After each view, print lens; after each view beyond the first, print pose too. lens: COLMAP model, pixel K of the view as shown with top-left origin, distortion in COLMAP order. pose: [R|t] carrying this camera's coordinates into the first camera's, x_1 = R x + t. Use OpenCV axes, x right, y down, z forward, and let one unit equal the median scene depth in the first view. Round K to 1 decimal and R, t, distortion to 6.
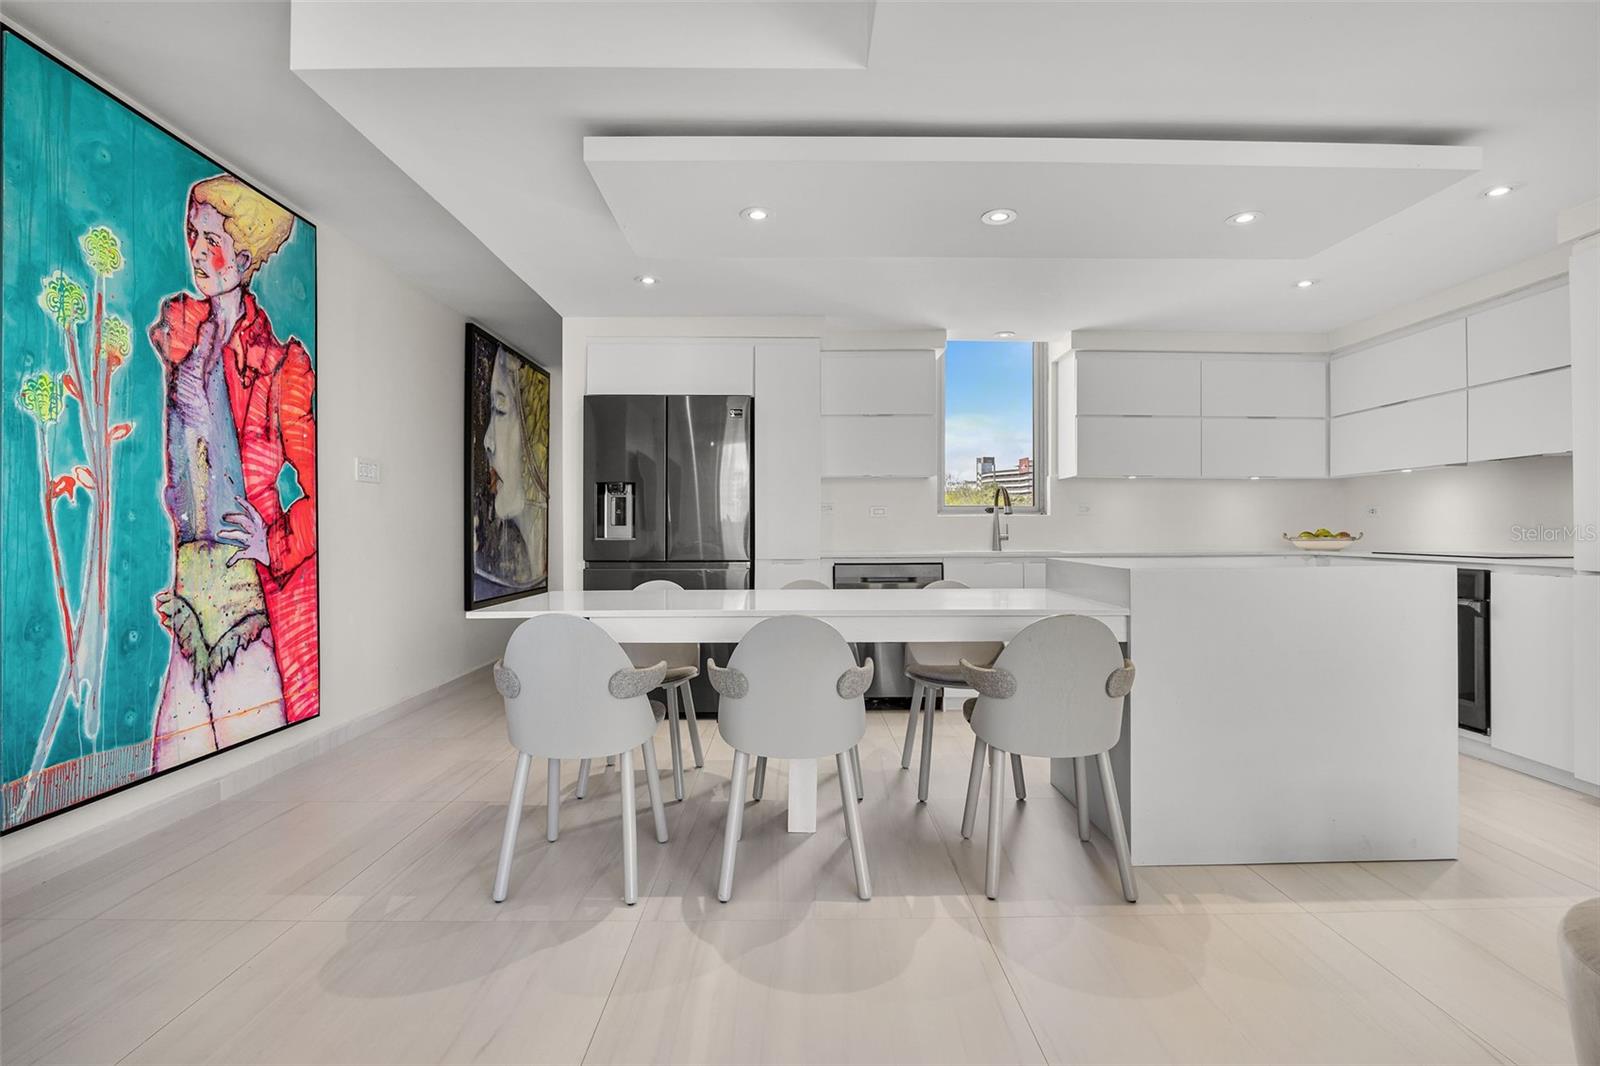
lens RADIAL K [[769.5, 0, 802.3], [0, 769.5, 527.8], [0, 0, 1]] dist [-0.015887, 0.000293]
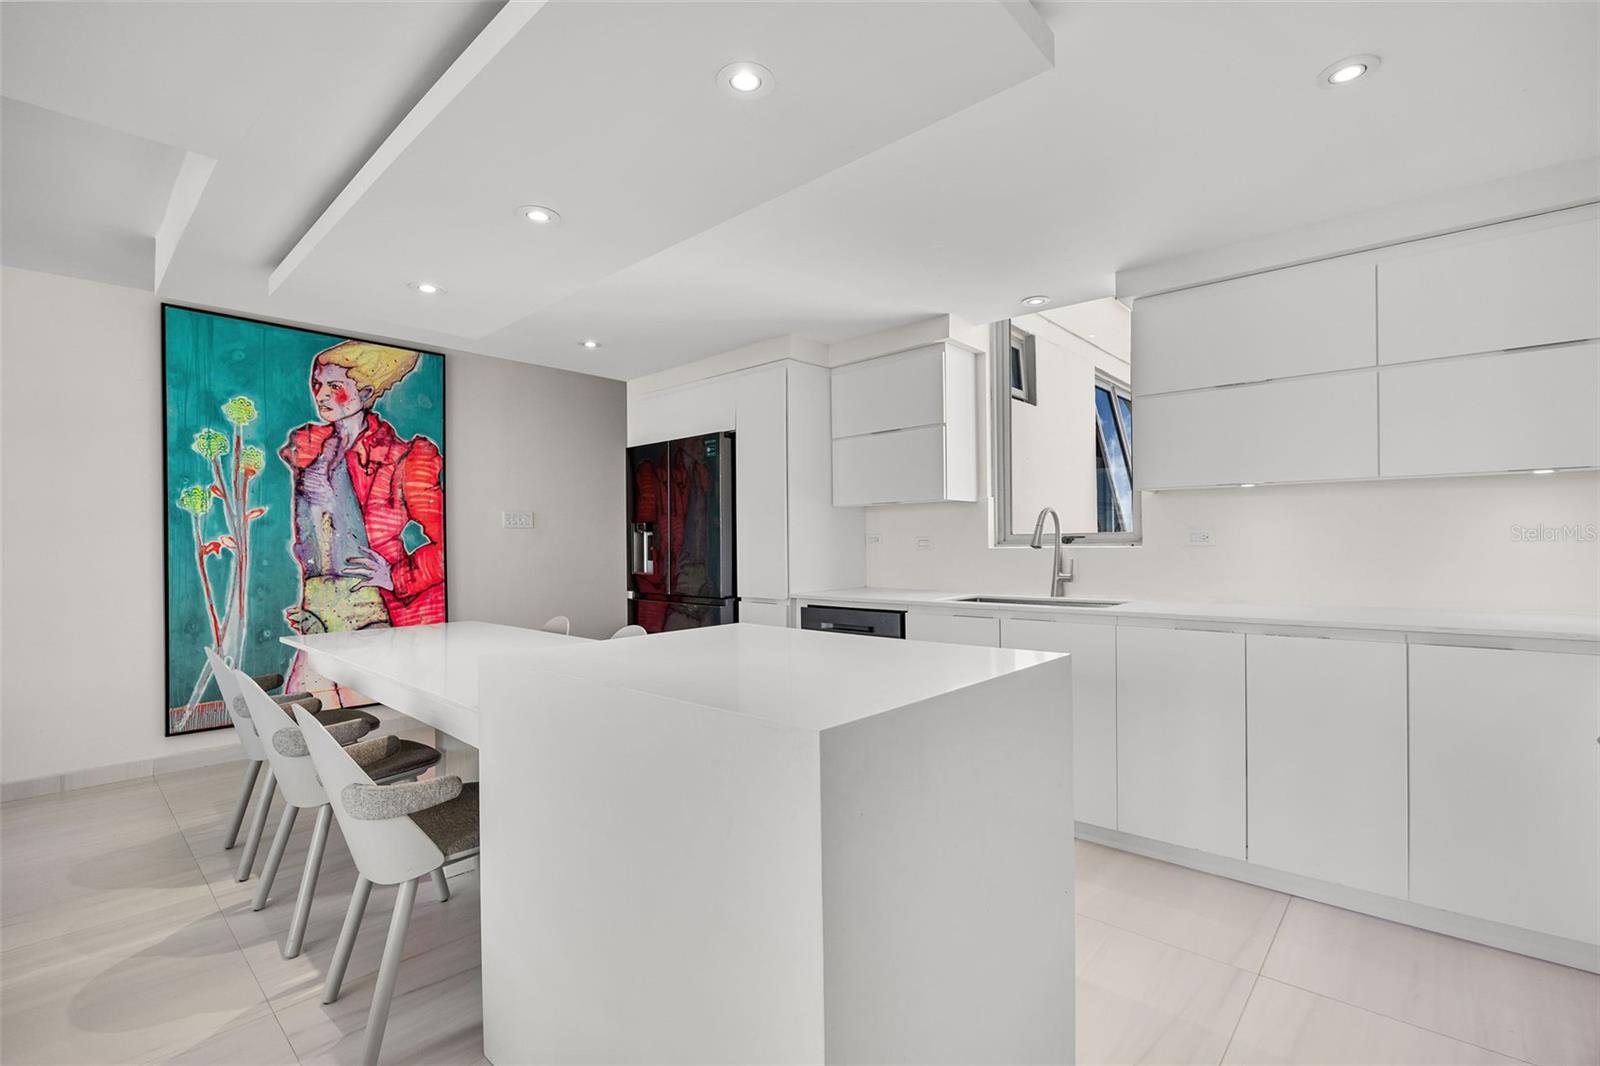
lens RADIAL K [[709.9, 0, 794.5], [0, 709.9, 542.6], [0, 0, 1]] dist [-0.017418, 0.002768]
pose [[0.728901, -0.005800, -0.684595, 0.901613], [0.011731, 0.999923, 0.004019, -0.044781], [0.684519, -0.010961, 0.728913, 0.565552]]
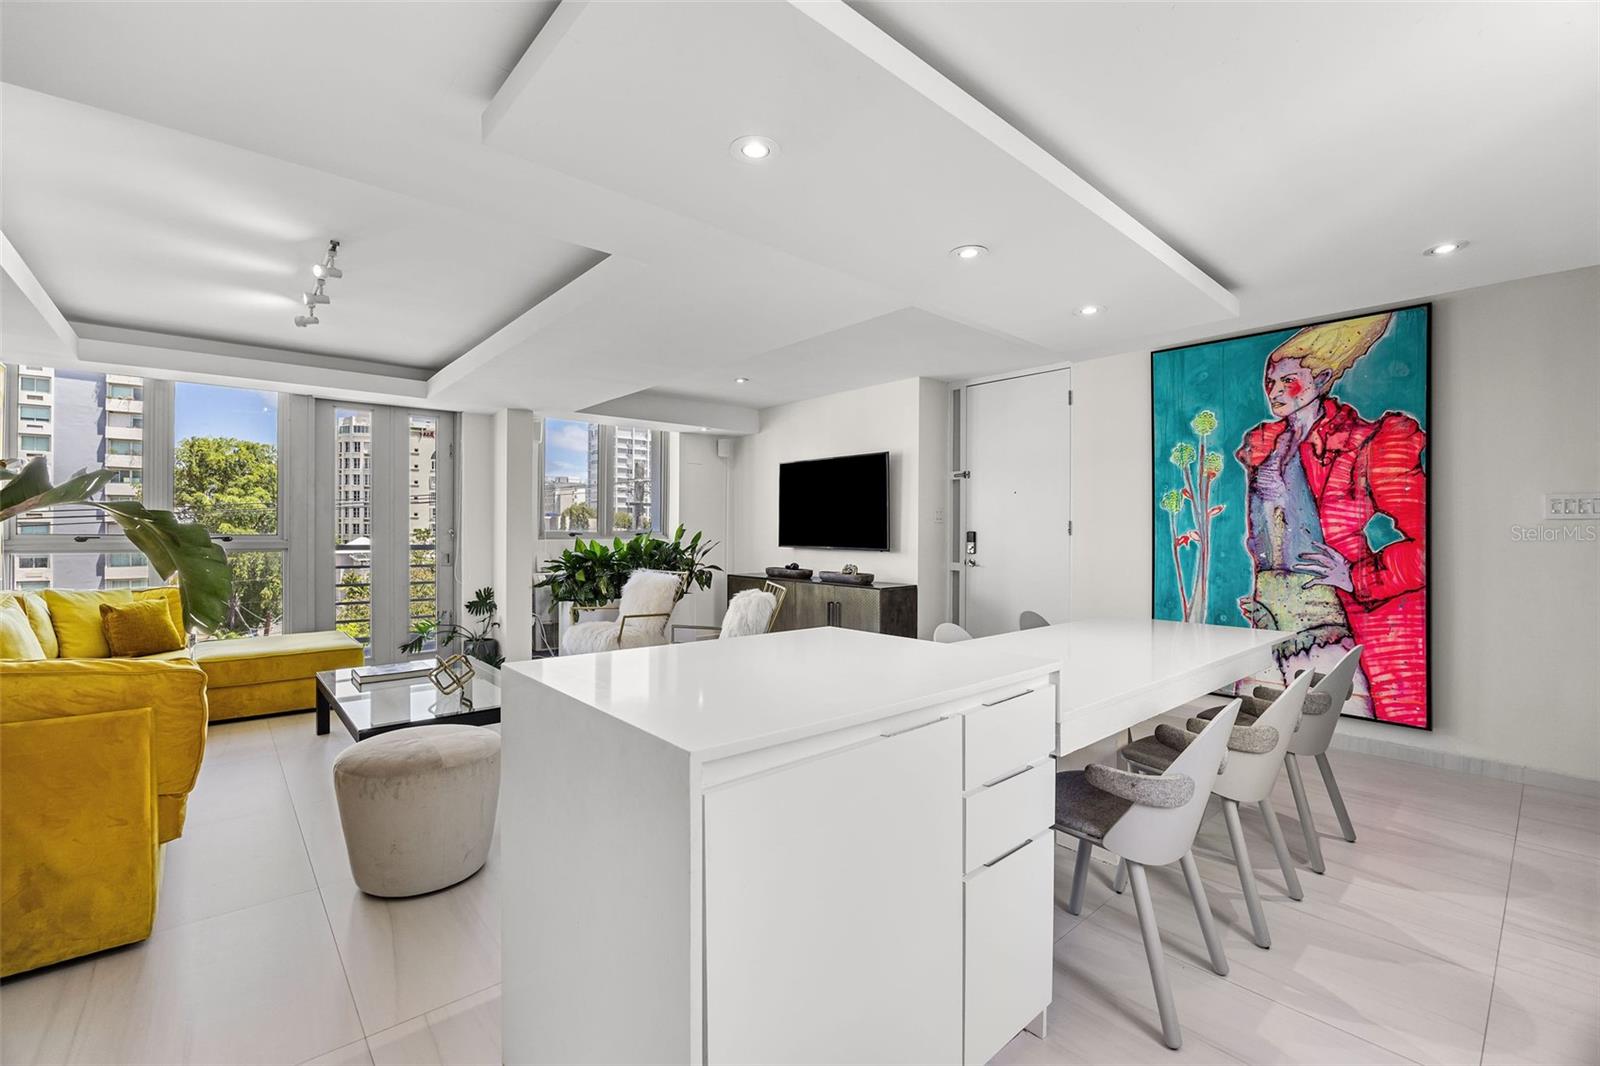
lens RADIAL K [[686.5, 0, 804.6], [0, 686.5, 526.8], [0, 0, 1]] dist [-0.014543, -0.000633]
pose [[-0.754731, -0.002928, -0.656028, 0.878359], [0.001821, 0.999977, -0.006558, -0.064172], [0.656032, -0.006144, -0.754708, 1.366927]]
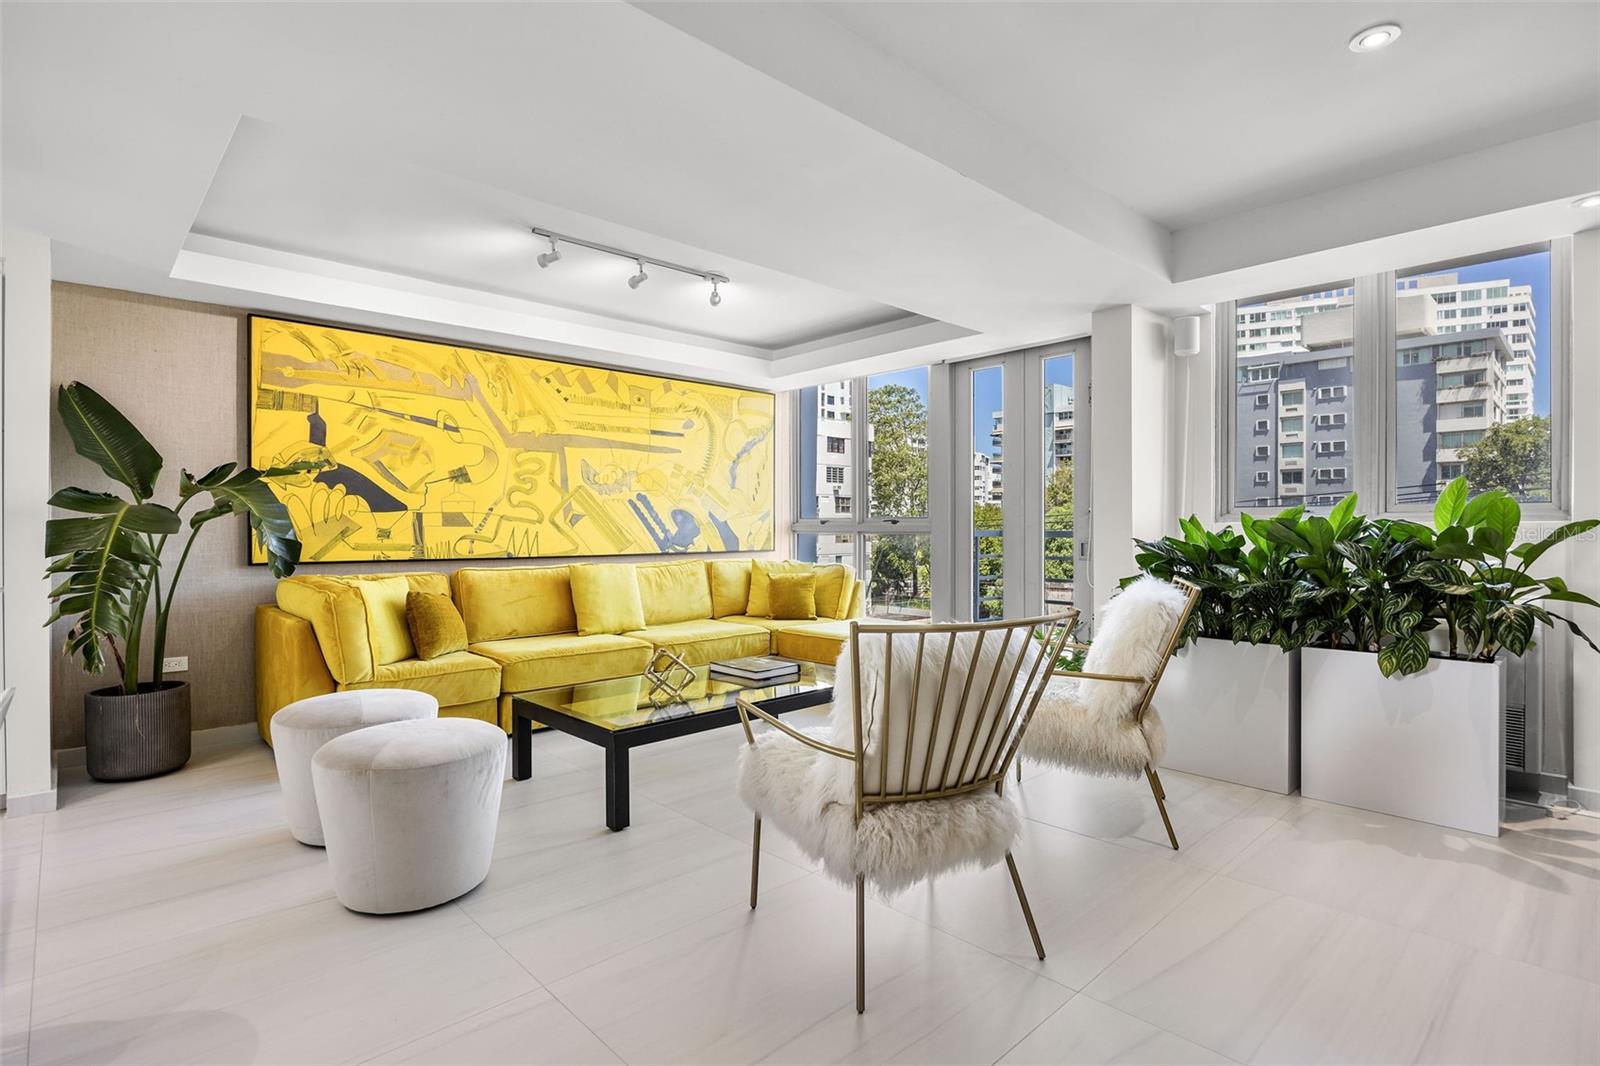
lens RADIAL K [[785.1, 0, 805.4], [0, 785.1, 532.7], [0, 0, 1]] dist [-0.017874, 0.003921]
pose [[-0.680972, -0.000659, 0.732309, -0.448434], [-0.001285, 0.999999, -0.000295, -0.018646], [-0.732308, -0.001142, -0.680972, 0.668253]]
